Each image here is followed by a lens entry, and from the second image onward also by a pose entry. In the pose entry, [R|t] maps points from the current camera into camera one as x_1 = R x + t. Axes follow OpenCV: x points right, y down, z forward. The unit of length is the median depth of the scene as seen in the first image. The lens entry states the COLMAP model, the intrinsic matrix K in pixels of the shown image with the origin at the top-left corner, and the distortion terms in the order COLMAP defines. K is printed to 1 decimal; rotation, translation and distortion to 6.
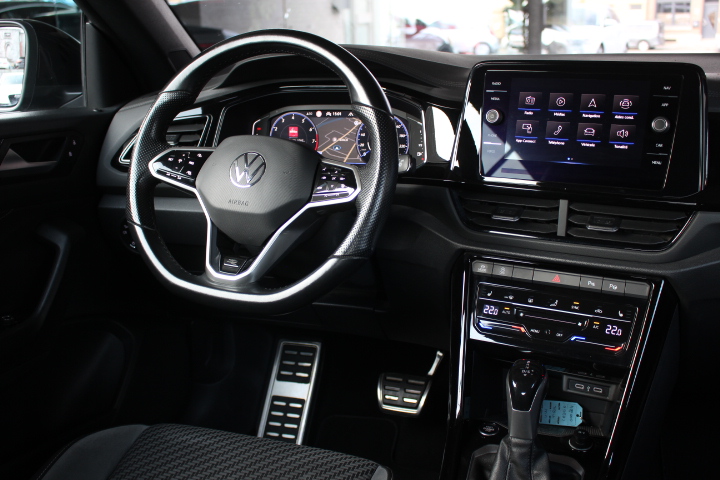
lens RADIAL K [[815.4, 0, 359.9], [0, 815.4, 239.8], [0, 0, 1]] dist [-0.076369, 0.000000]
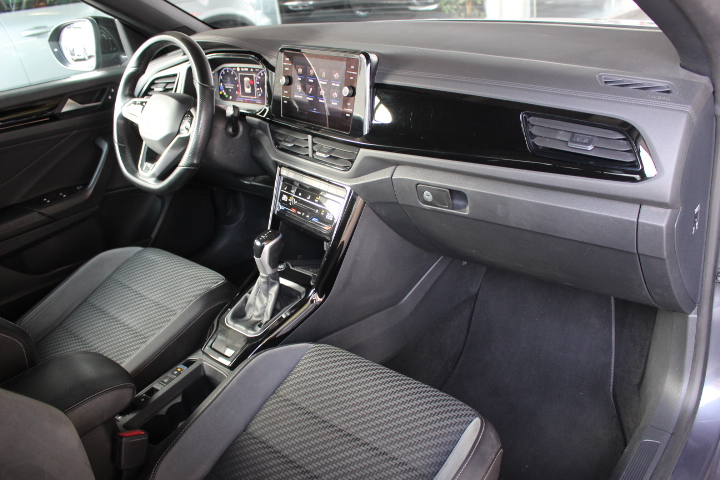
lens RADIAL K [[659.6, 0, 360.2], [0, 659.6, 240.0], [0, 0, 1]] dist [-0.081575, 0.000000]
pose [[0.933565, 0.077224, -0.349989, 0.815885], [-0.000430, 0.976752, 0.214371, -0.125248], [0.358407, -0.199979, 0.911895, -0.212643]]
